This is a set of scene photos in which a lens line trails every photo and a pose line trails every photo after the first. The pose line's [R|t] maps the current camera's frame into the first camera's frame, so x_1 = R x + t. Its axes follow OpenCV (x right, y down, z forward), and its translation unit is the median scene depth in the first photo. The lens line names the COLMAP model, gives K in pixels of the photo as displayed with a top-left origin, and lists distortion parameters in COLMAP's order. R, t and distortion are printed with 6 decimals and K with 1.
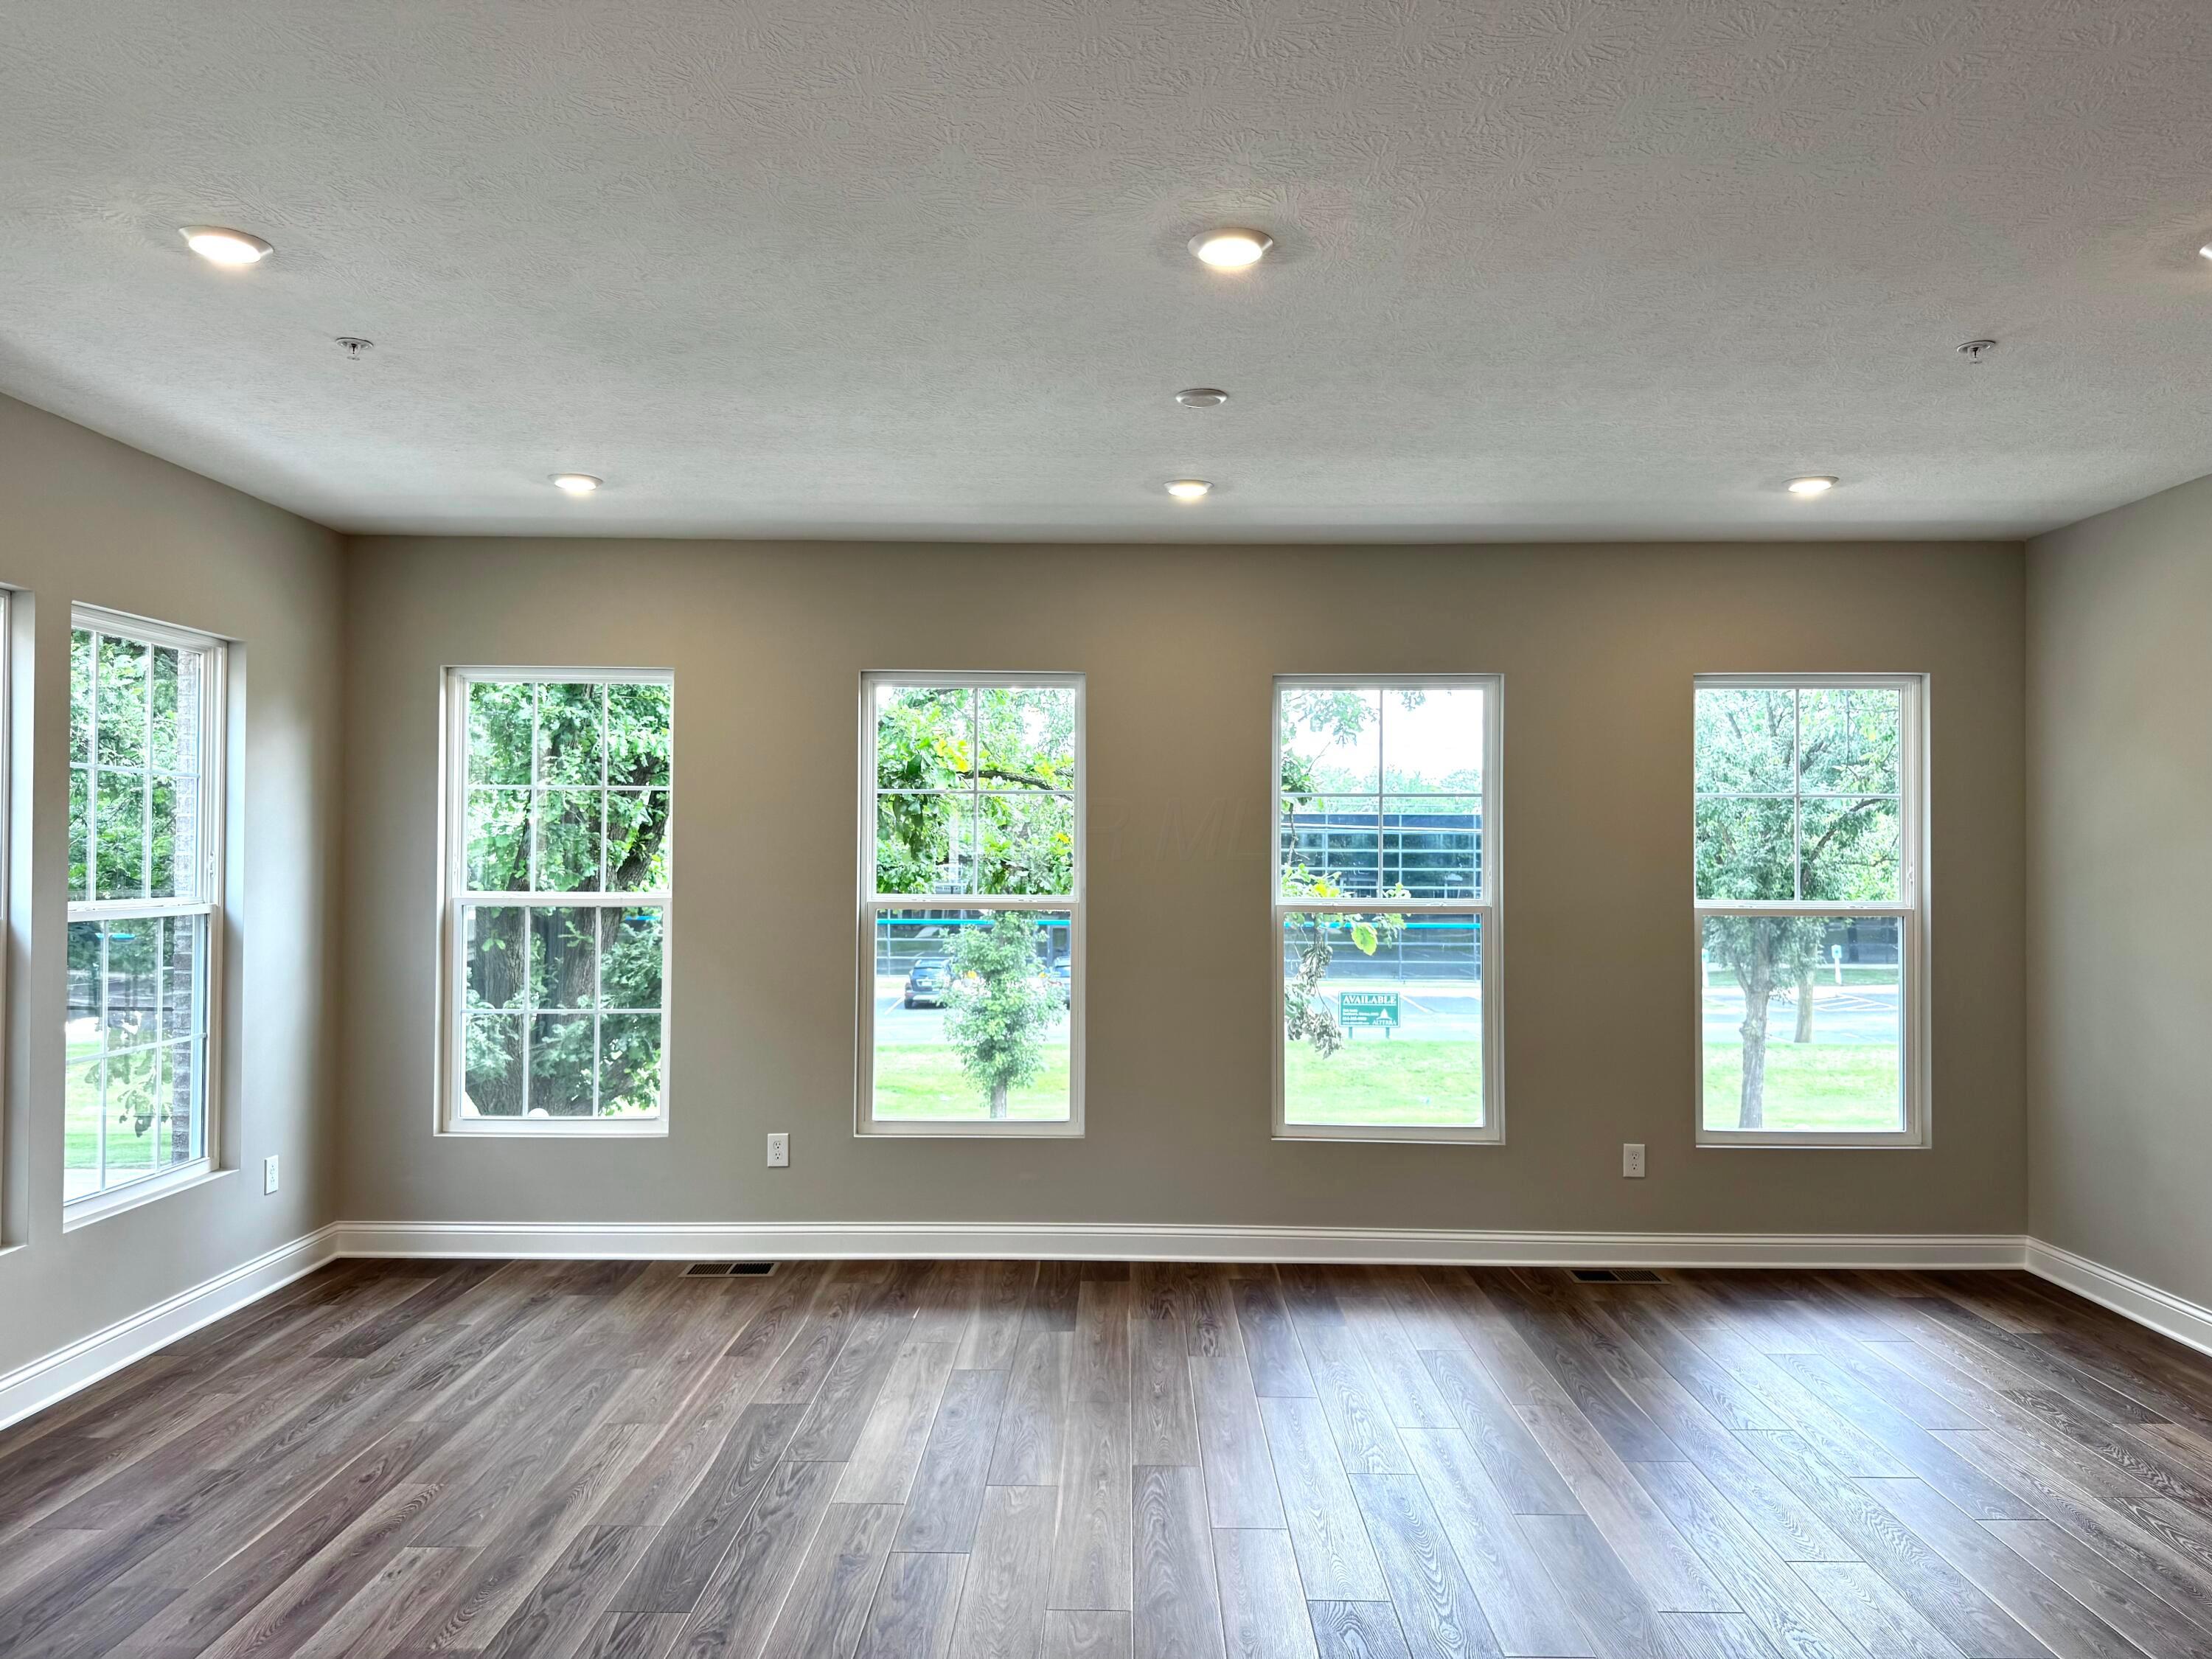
lens RADIAL K [[1566.2, 0, 1106.0], [0, 1566.2, 829.5], [0, 0, 1]] dist [0.006839, 0.002676]
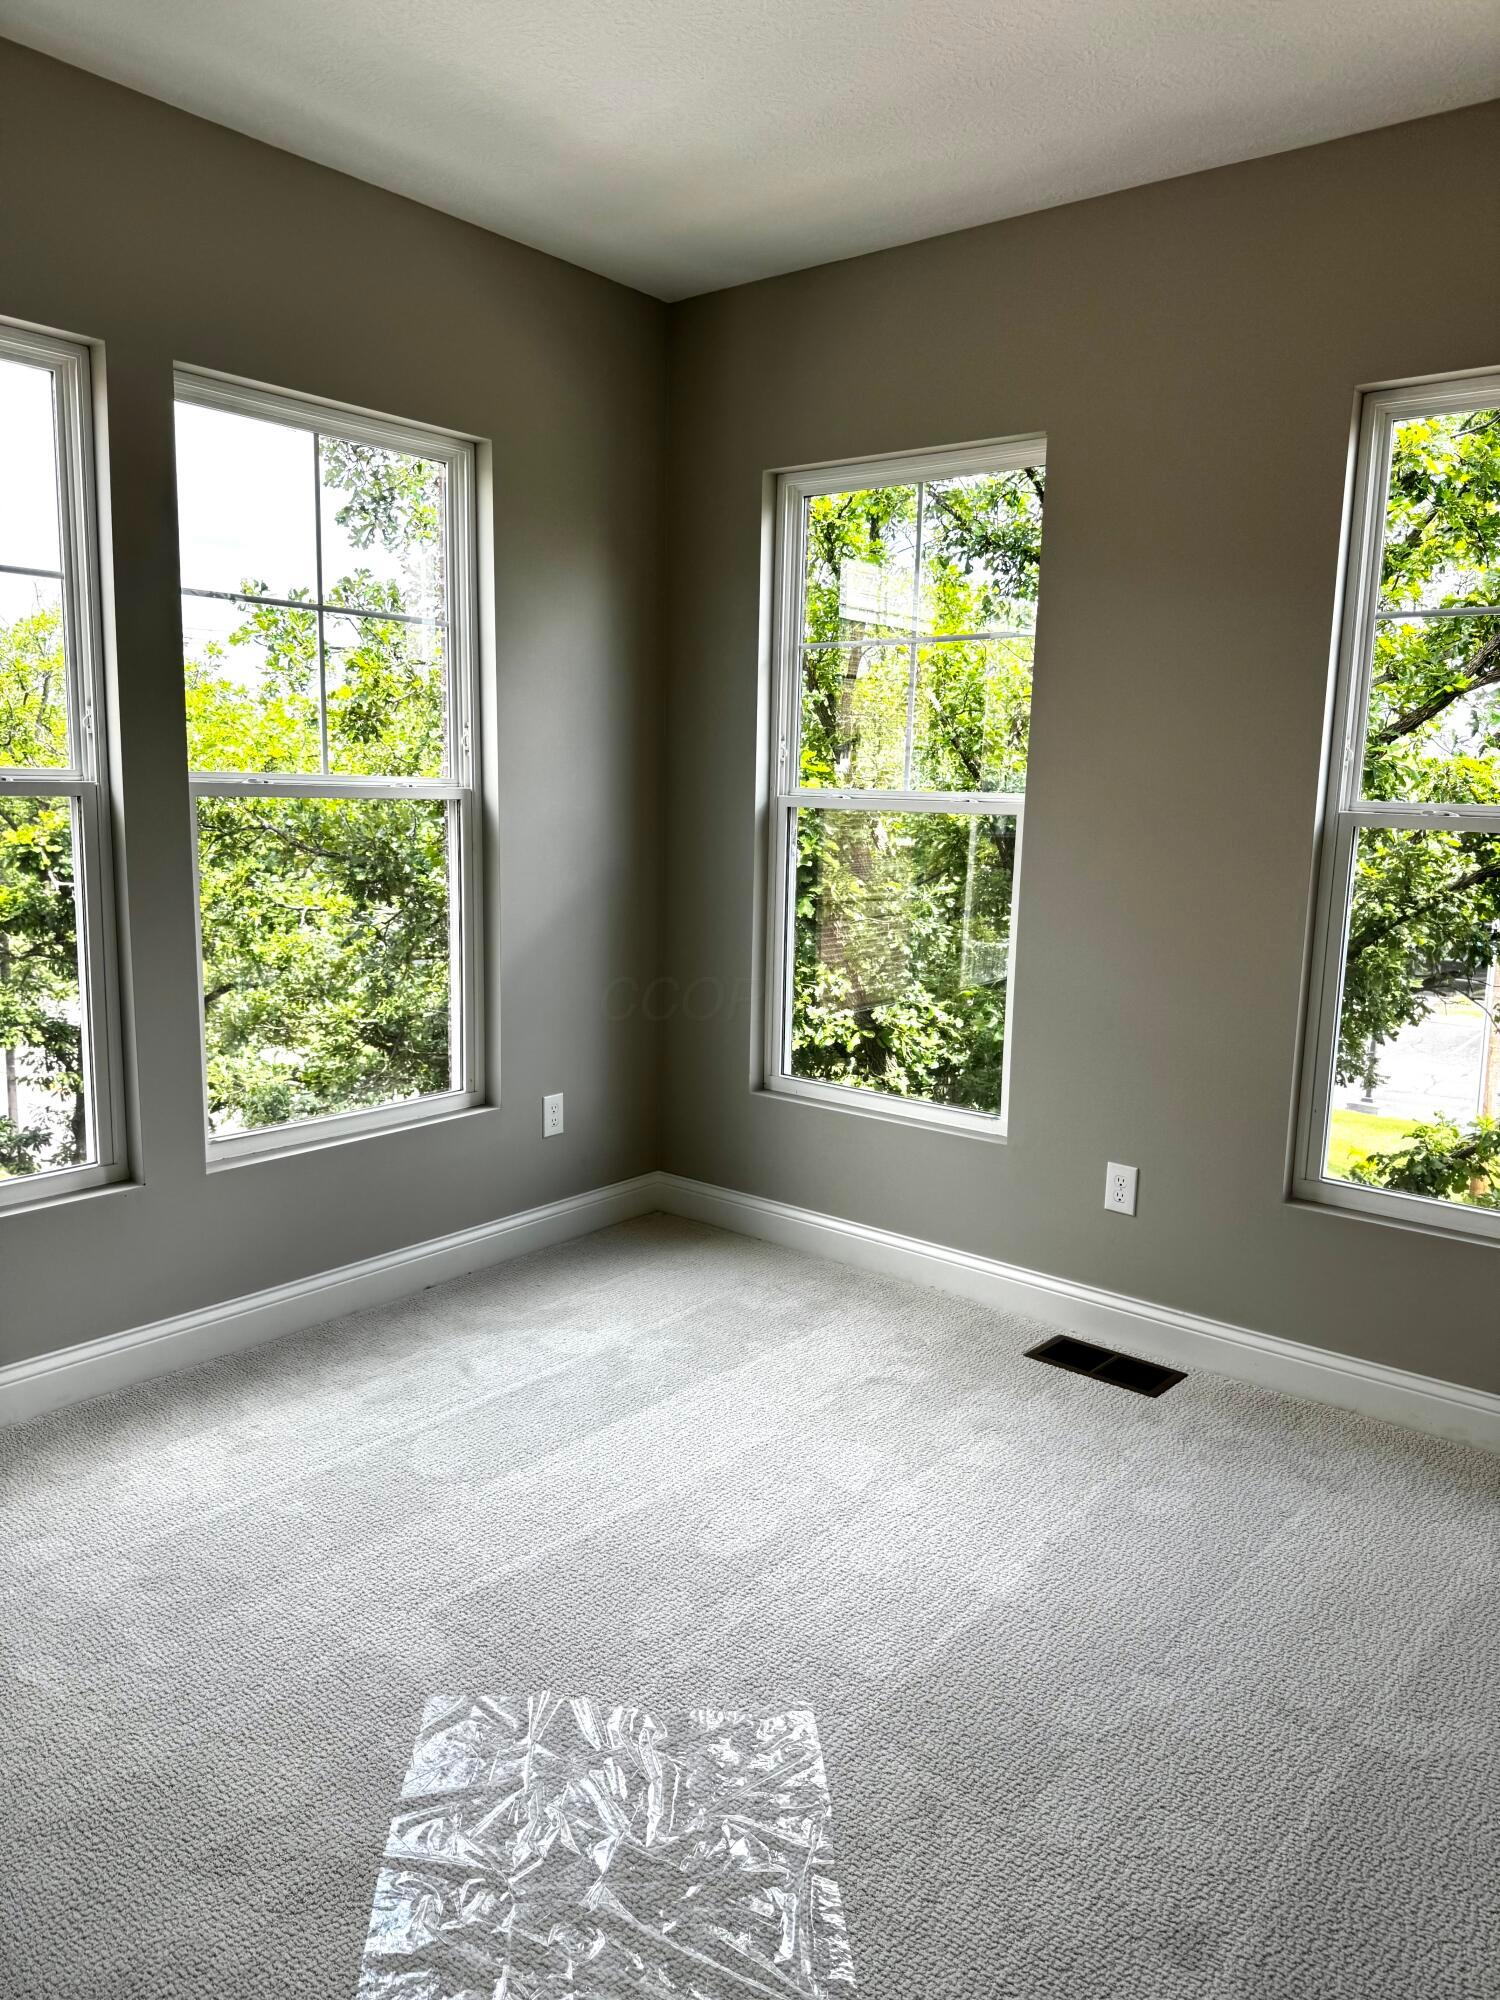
lens RADIAL K [[1416.1, 0, 750.0], [0, 1416.1, 1000.0], [0, 0, 1]] dist [0.006839, 0.002676]
pose [[0.788843, 0.110987, -0.604490, 0.002545], [-0.011022, 0.985956, 0.166643, 0.030967], [0.614496, -0.124792, 0.778988, 0.482585]]
